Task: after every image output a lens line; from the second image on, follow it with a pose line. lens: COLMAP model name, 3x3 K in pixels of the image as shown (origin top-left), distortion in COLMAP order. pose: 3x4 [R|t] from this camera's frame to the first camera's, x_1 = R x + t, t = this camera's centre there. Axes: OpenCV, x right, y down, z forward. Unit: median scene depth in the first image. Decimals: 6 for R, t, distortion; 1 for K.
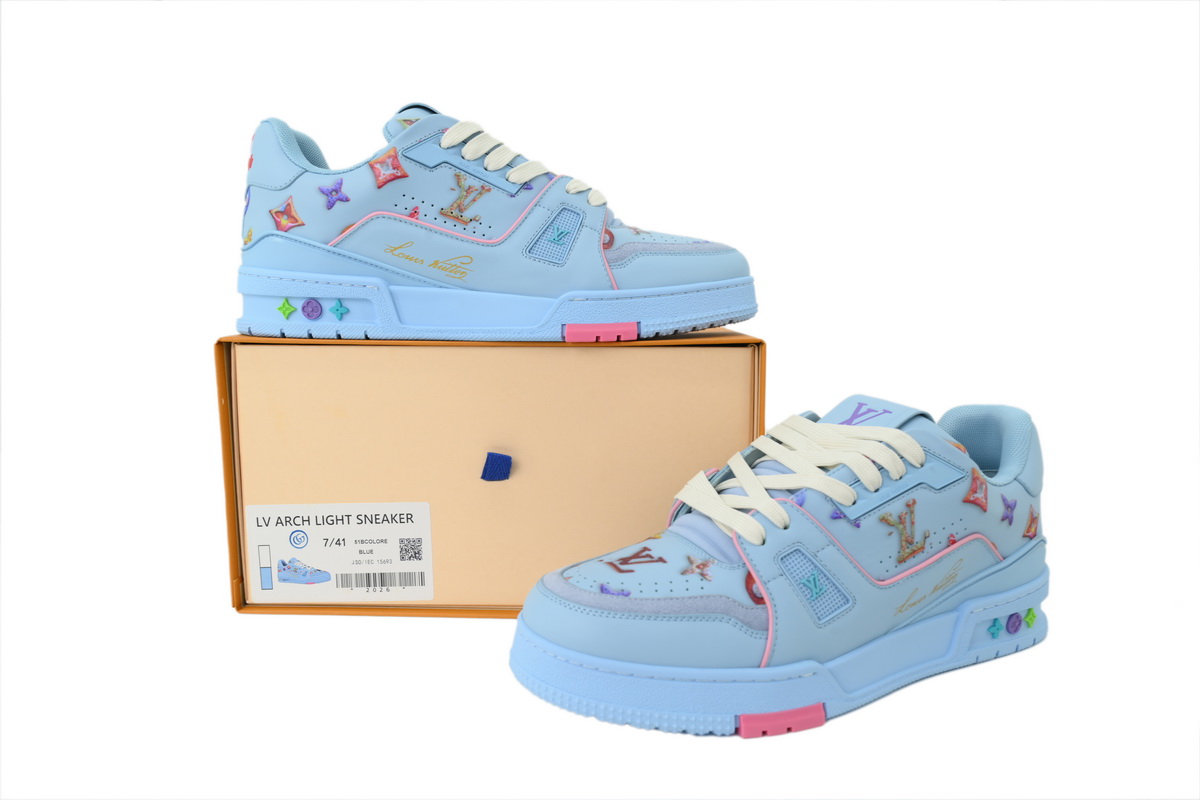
lens RADIAL K [[868.0, 0, 600.0], [0, 868.0, 400.0], [0, 0, 1]] dist [-0.000784, -0.001432]
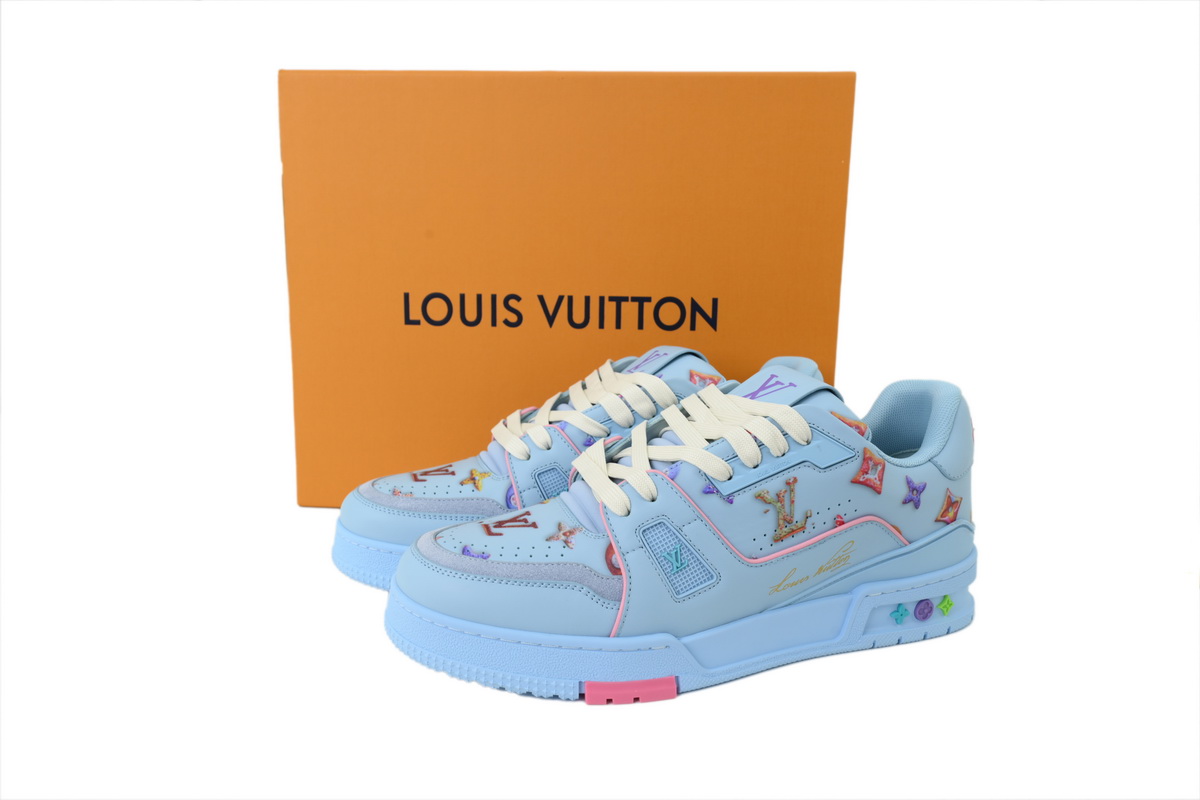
lens RADIAL K [[868.0, 0, 600.0], [0, 868.0, 400.0], [0, 0, 1]] dist [-0.000784, -0.001432]
pose [[0.989825, 0.035720, -0.137733, 0.281935], [-0.027857, 0.997893, 0.058599, -0.023001], [0.139536, -0.054166, 0.988734, 0.017060]]
